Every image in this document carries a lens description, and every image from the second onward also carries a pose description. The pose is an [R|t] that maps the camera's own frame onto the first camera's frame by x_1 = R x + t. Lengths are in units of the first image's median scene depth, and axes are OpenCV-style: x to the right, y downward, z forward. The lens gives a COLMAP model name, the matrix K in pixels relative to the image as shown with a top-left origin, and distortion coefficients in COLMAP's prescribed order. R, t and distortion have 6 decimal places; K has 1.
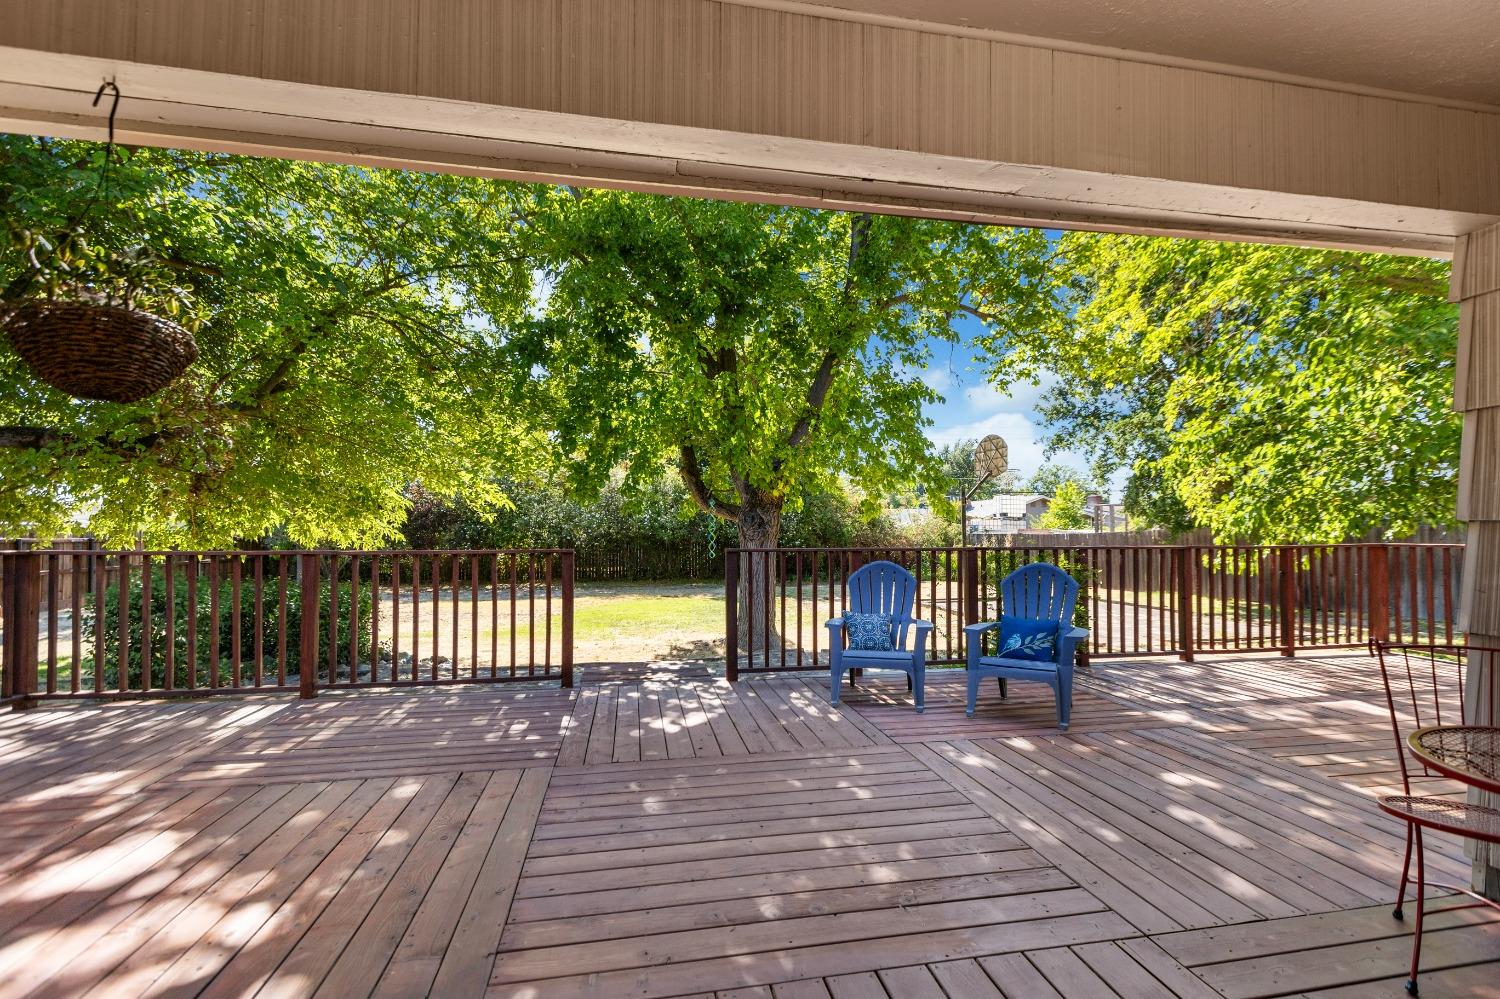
lens RADIAL K [[704.0, 0, 750.0], [0, 704.0, 499.5], [0, 0, 1]] dist [-0.020950, -0.000152]
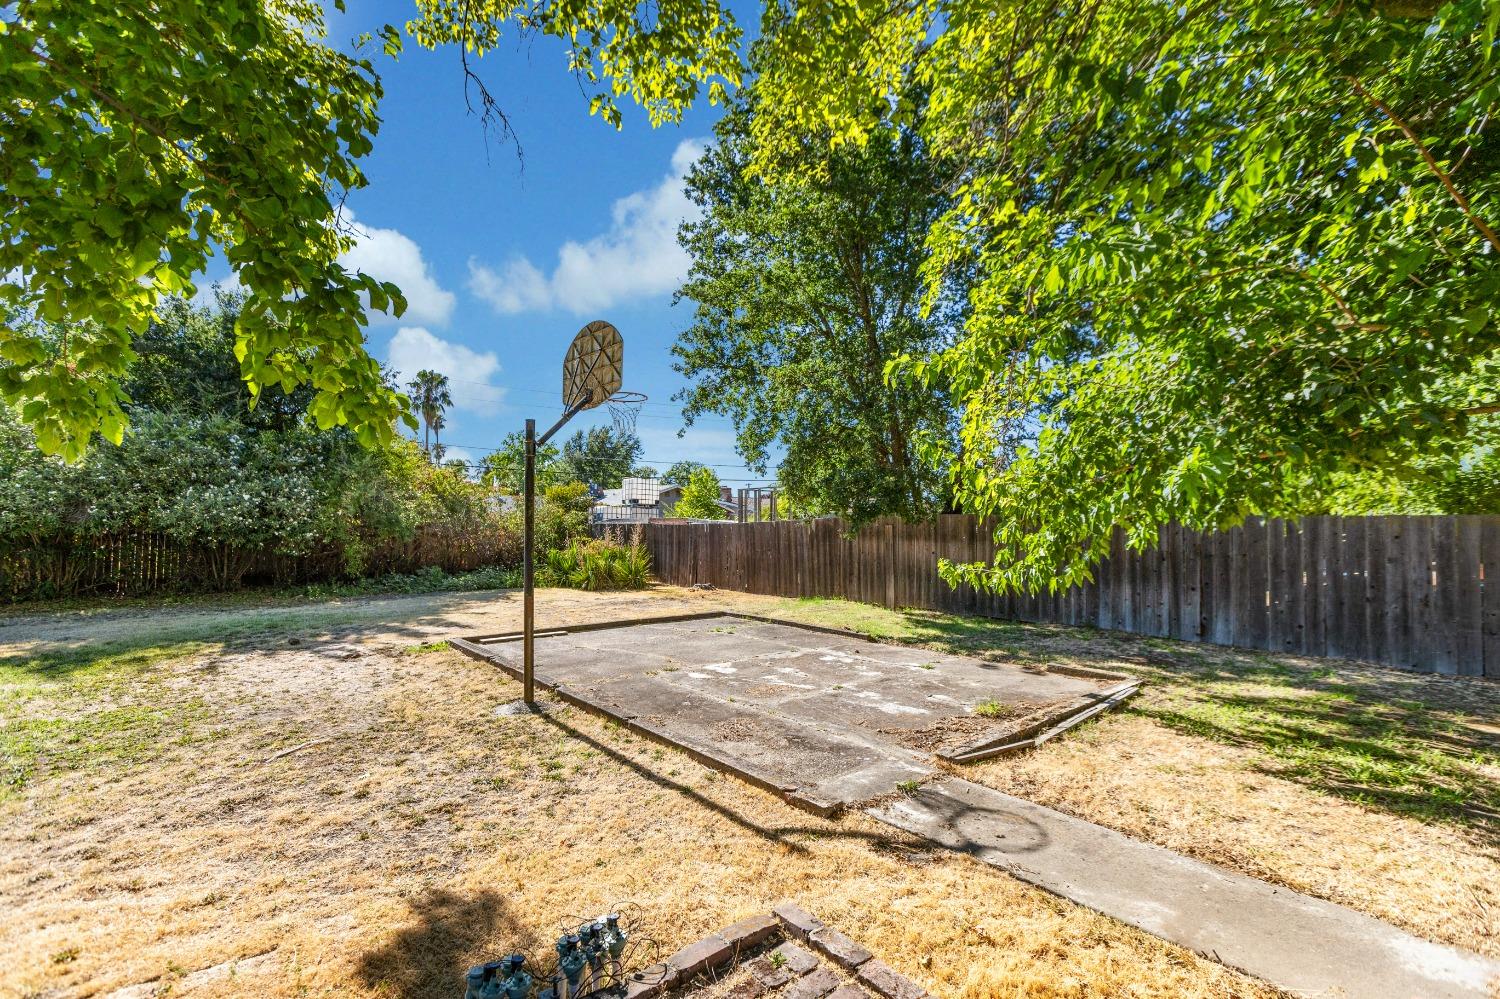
lens RADIAL K [[683.1, 0, 752.0], [0, 683.1, 518.6], [0, 0, 1]] dist [0.000291, -0.000095]
pose [[0.873456, 0.006581, 0.486859, 0.139448], [-0.025493, 0.999155, 0.032229, 0.019383], [-0.486236, -0.040562, 0.872886, 0.348888]]
